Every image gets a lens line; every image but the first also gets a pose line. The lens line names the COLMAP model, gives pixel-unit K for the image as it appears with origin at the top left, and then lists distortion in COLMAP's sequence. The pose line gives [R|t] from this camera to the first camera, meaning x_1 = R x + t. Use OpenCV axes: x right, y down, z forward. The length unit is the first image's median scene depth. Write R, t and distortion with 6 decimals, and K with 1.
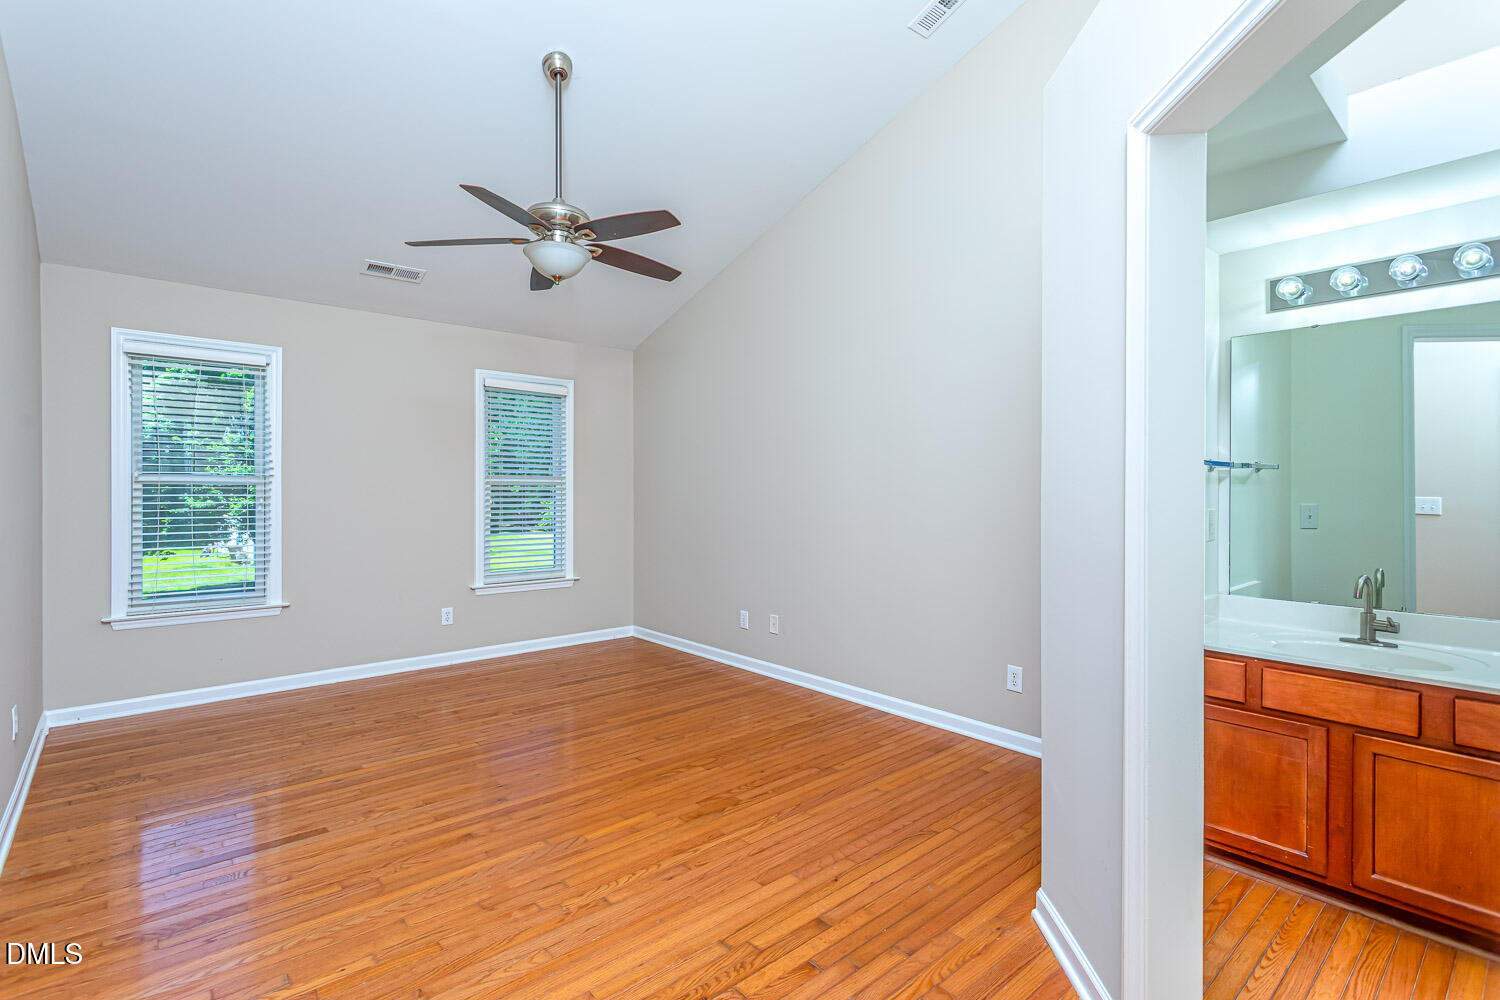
lens RADIAL K [[711.6, 0, 734.3], [0, 711.6, 492.5], [0, 0, 1]] dist [0.006391, -0.000074]
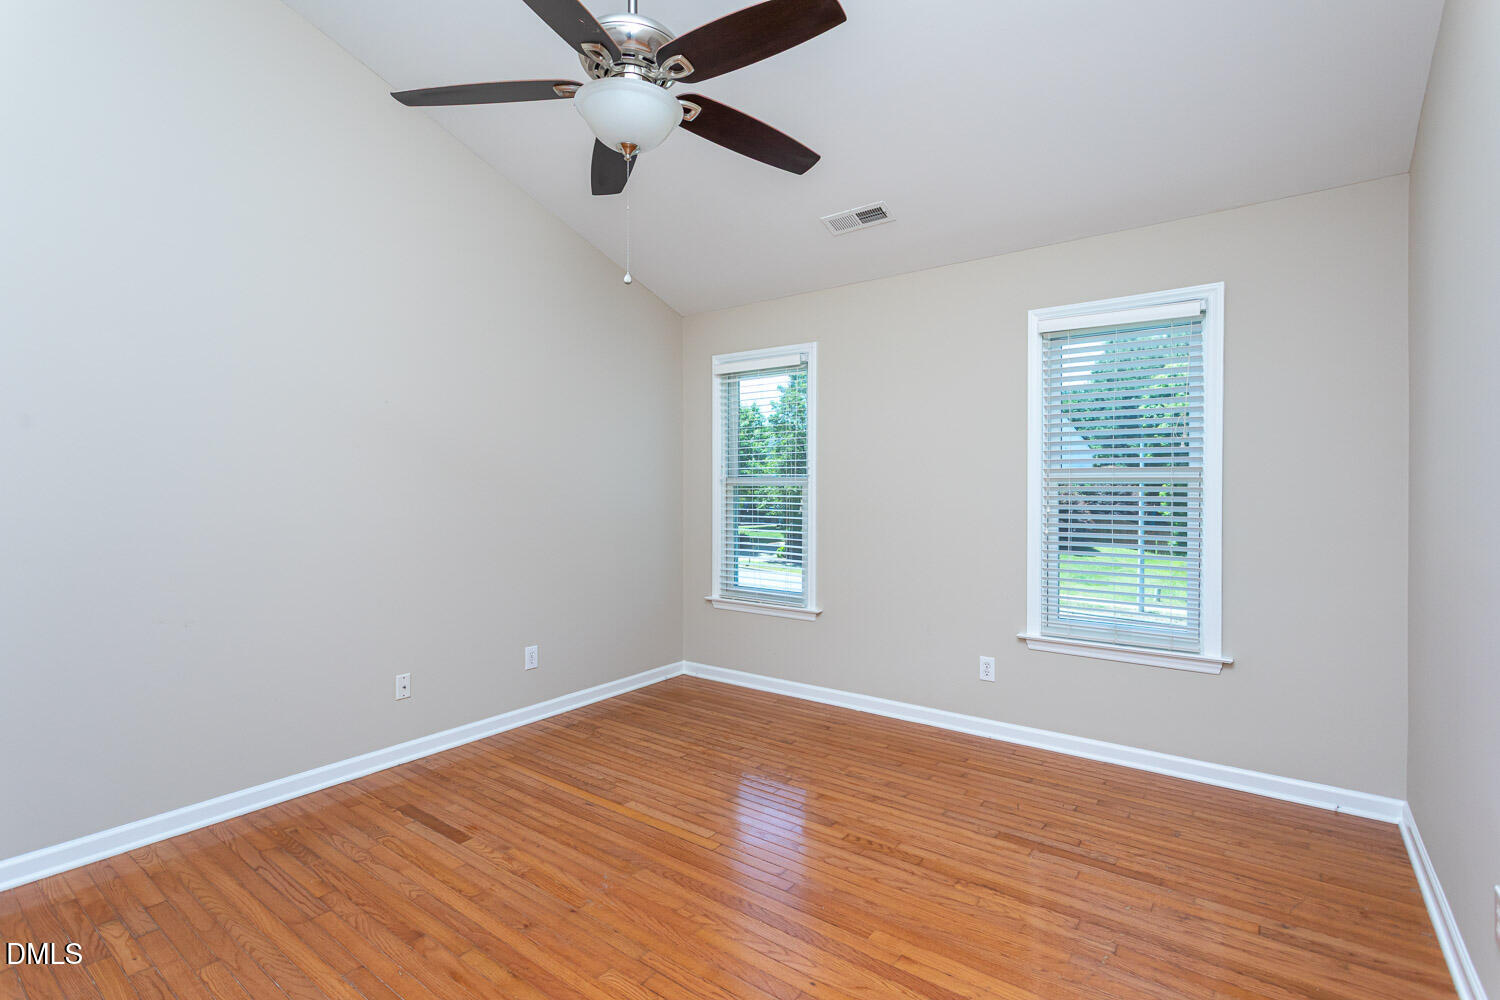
lens RADIAL K [[711.6, 0, 734.3], [0, 711.6, 492.5], [0, 0, 1]] dist [0.006391, -0.000074]
pose [[0.208903, 0.005232, -0.977922, 0.369737], [-0.002159, 0.999986, 0.004888, -0.007301], [0.977934, 0.001091, 0.208911, 0.938772]]
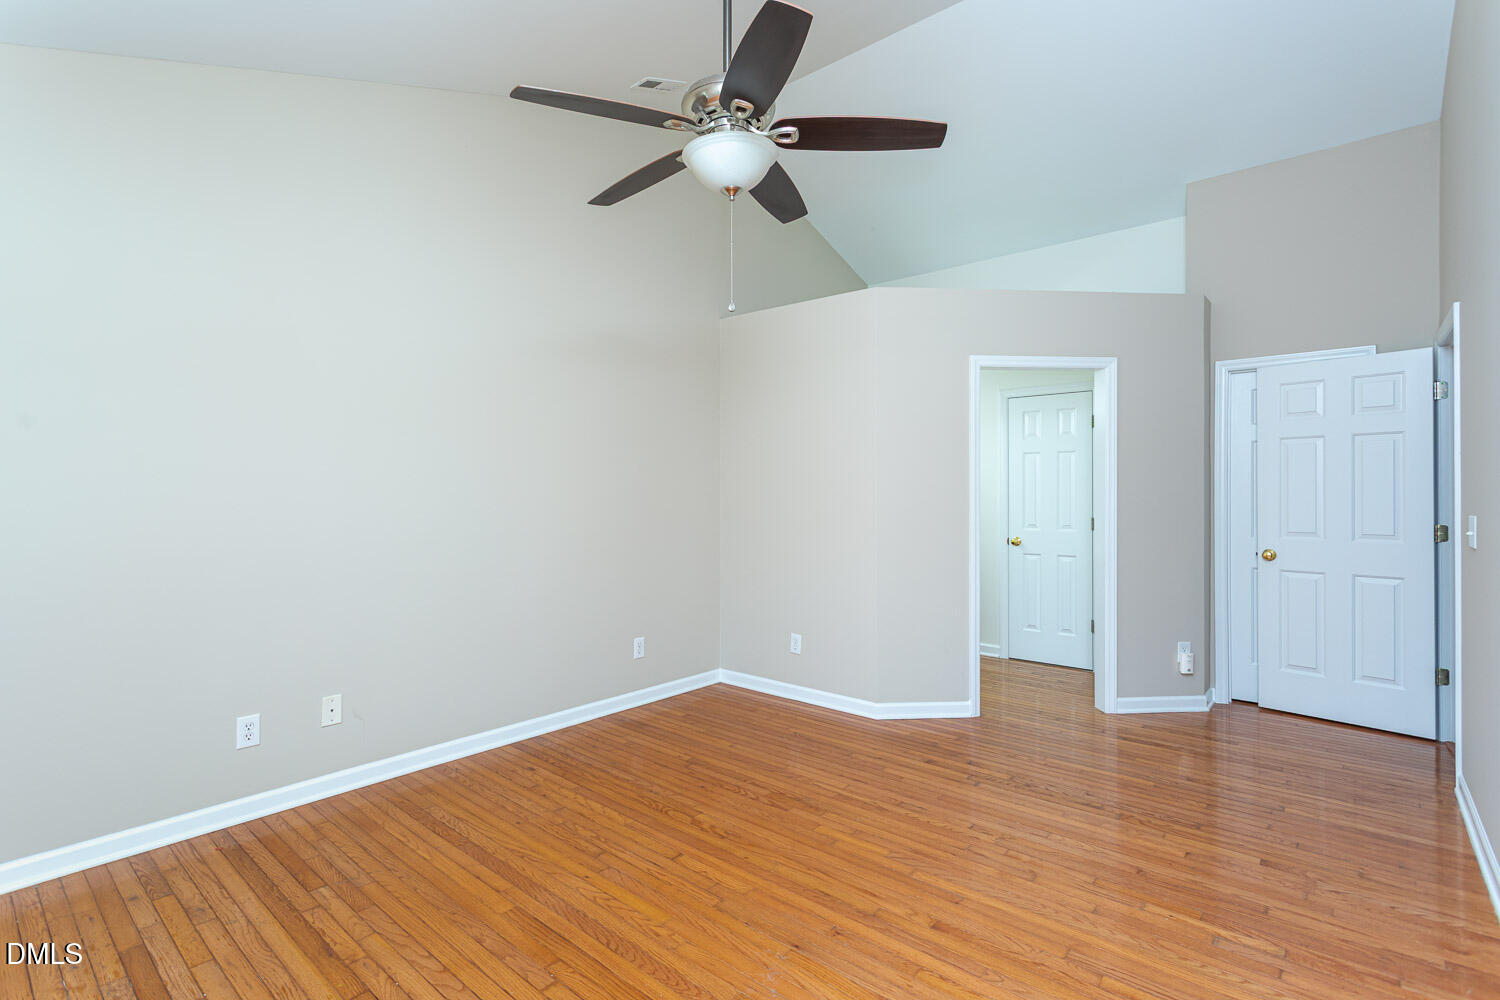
lens RADIAL K [[711.6, 0, 734.3], [0, 711.6, 492.5], [0, 0, 1]] dist [0.006391, -0.000074]
pose [[-0.156500, 0.002687, 0.987674, -0.909686], [0.003117, 0.999993, -0.002227, -0.009082], [-0.987673, 0.002730, -0.156507, 1.080340]]
